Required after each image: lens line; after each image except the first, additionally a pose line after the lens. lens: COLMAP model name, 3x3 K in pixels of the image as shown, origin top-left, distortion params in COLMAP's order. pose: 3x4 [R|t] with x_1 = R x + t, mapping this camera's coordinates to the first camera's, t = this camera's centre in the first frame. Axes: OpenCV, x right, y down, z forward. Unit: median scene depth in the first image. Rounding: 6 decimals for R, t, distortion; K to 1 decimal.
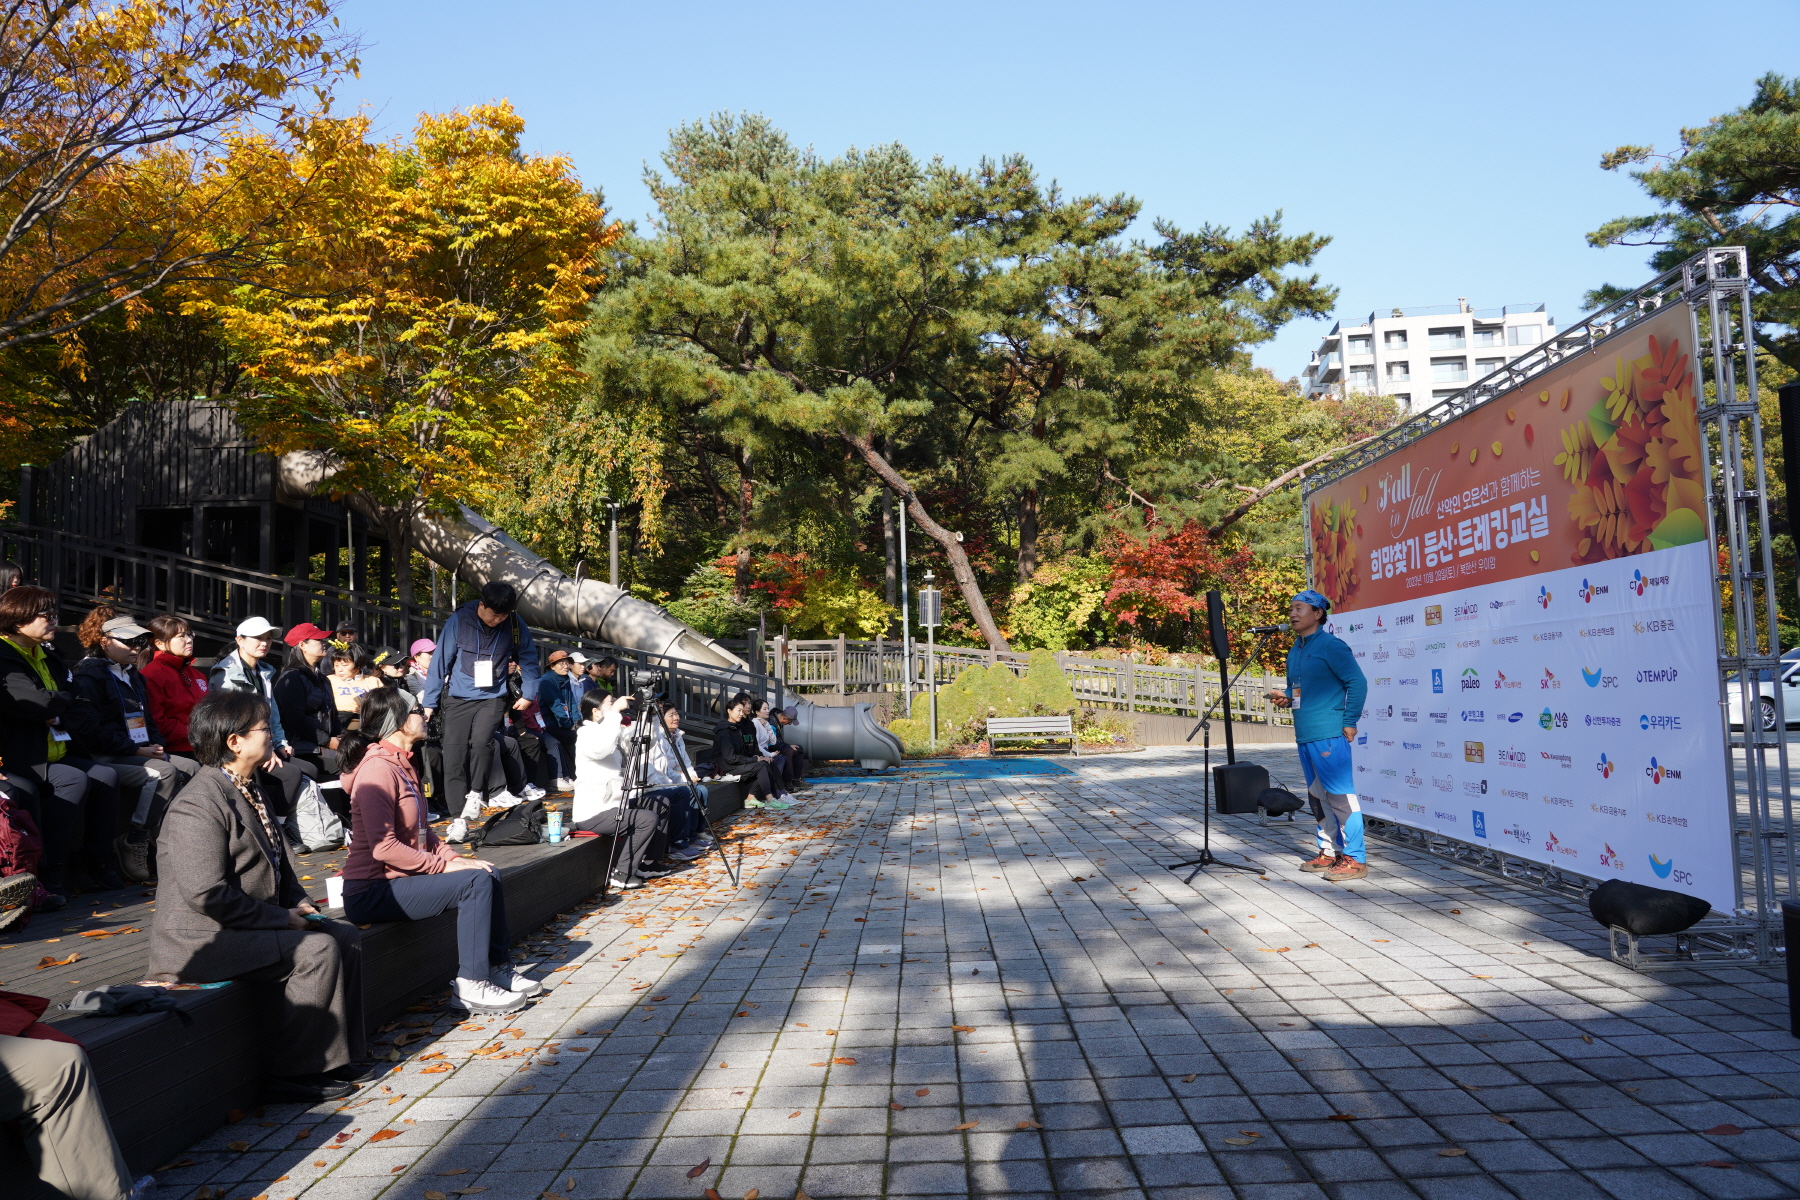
lens RADIAL K [[1246.4, 0, 907.9], [0, 1246.4, 596.5], [0, 0, 1]] dist [0.030218, -0.008764]
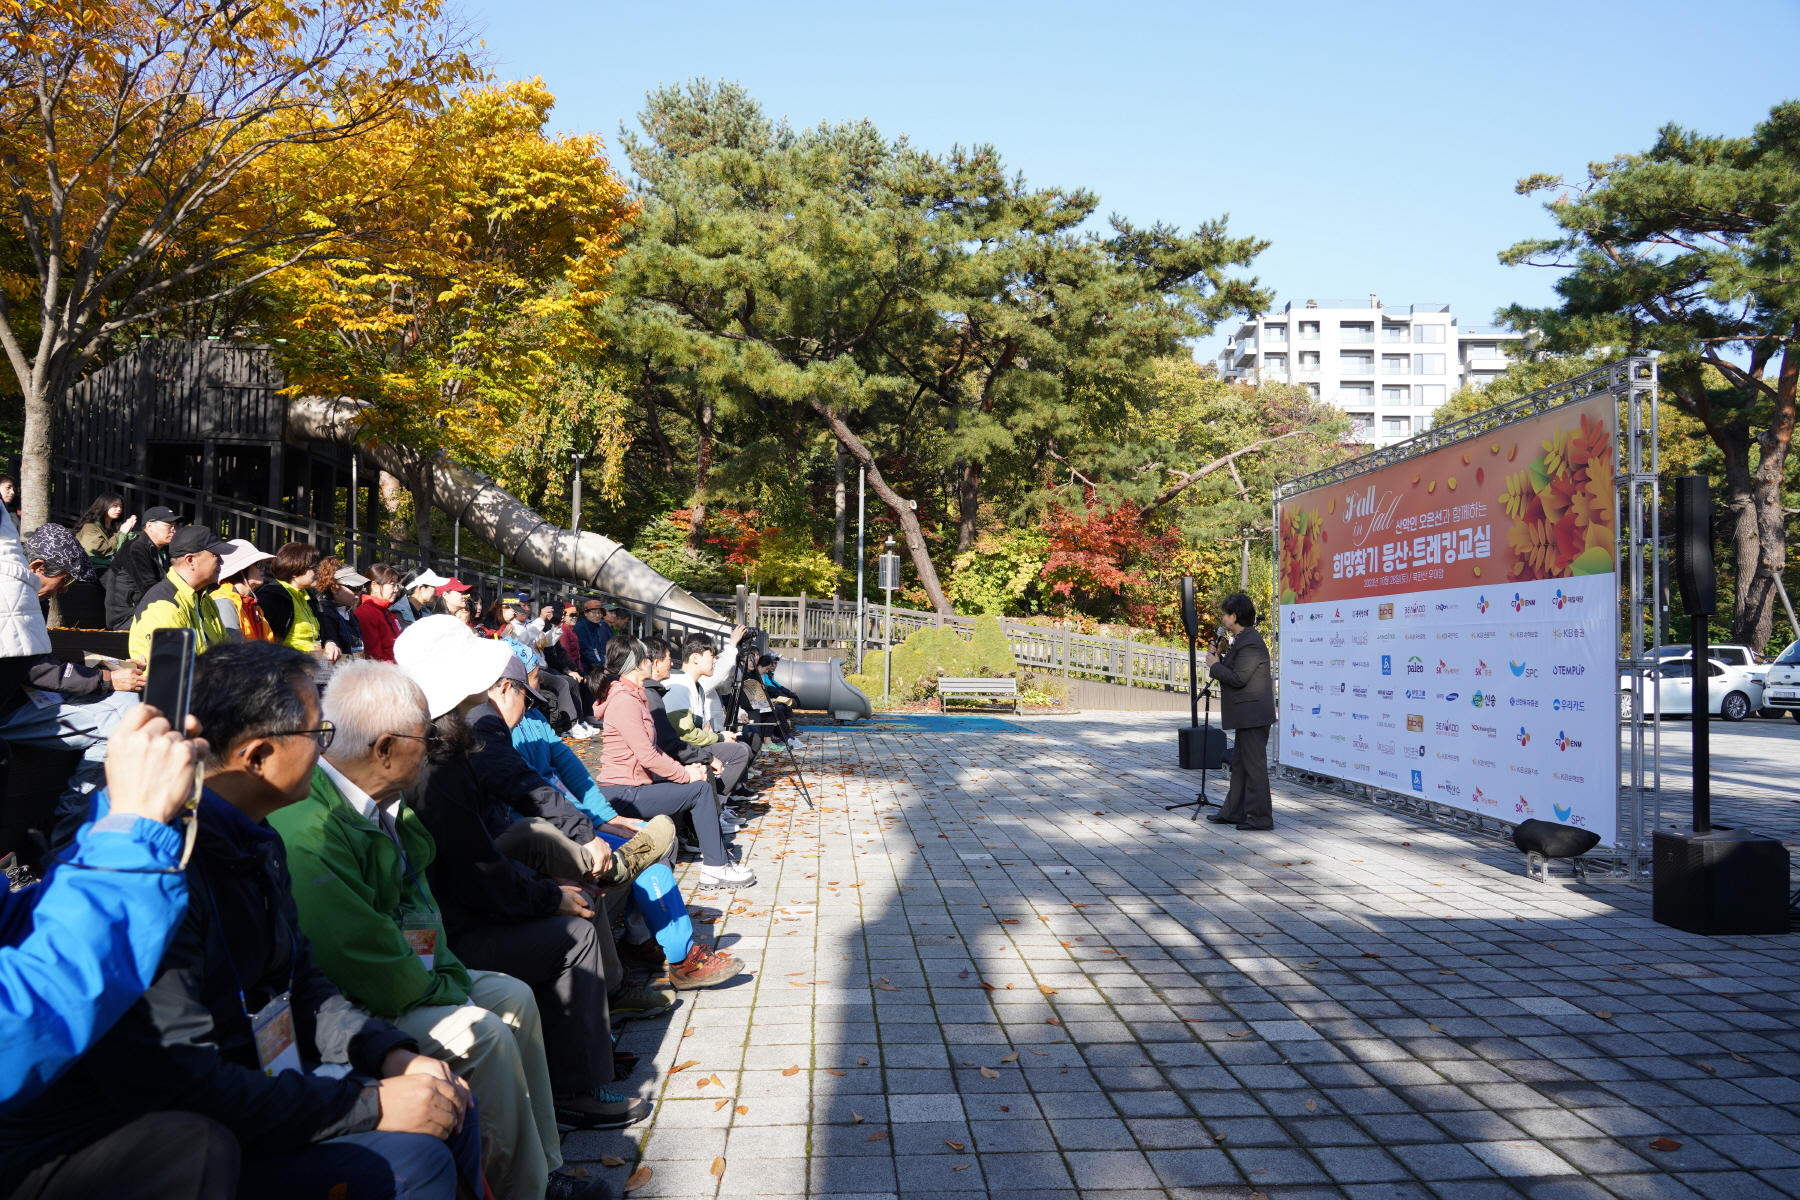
lens RADIAL K [[1246.4, 0, 902.5], [0, 1246.4, 595.4], [0, 0, 1]] dist [0.030218, -0.008764]
pose [[0.996092, 0.047915, 0.074194, -0.048609], [-0.050389, 0.998222, 0.031836, -0.005351], [-0.072536, -0.035450, 0.996736, -0.062733]]
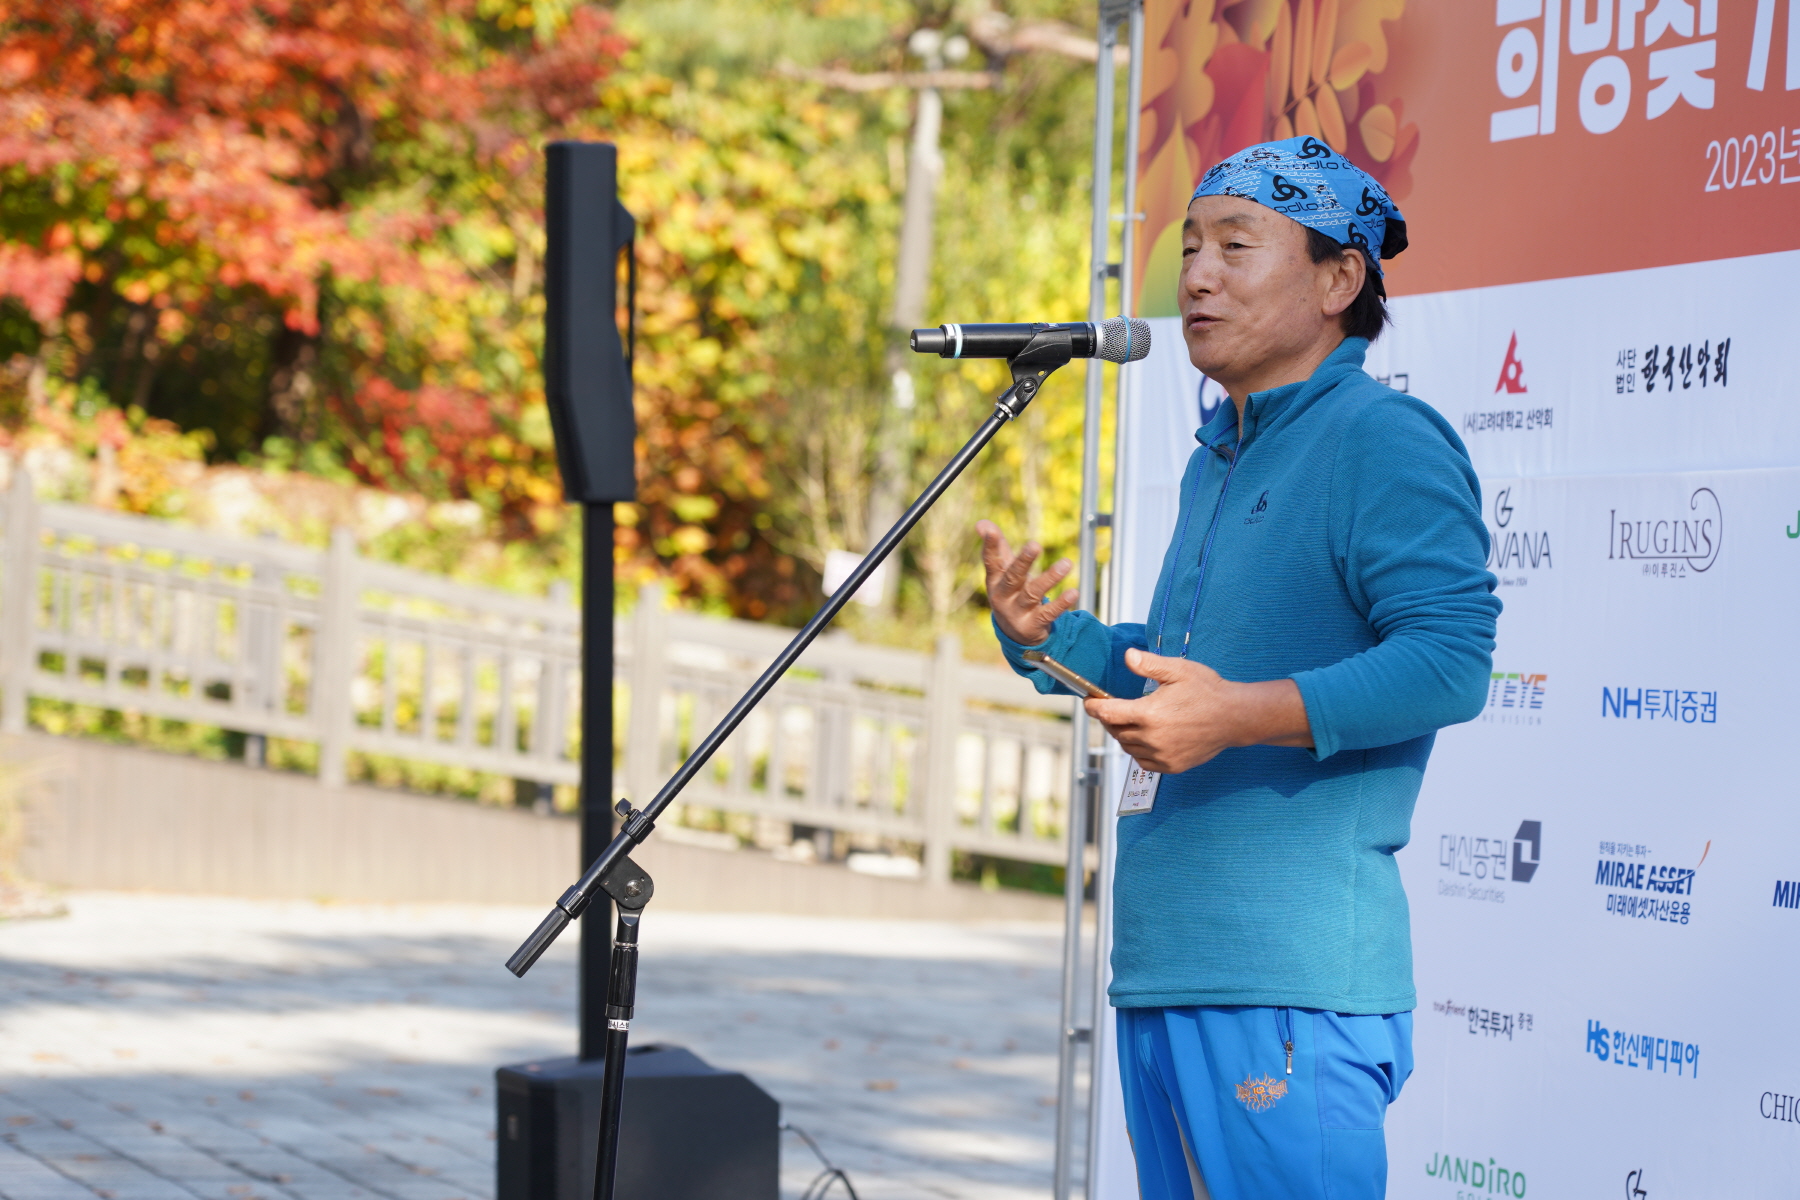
lens RADIAL K [[5463.6, 0, 904.3], [0, 5463.6, 616.5], [0, 0, 1]] dist [0.013749, 0.000000]
pose [[0.937990, 0.074277, 0.338610, 0.008233], [-0.099087, 0.993470, 0.056557, 0.007419], [-0.332198, -0.086602, 0.939225, 0.100078]]
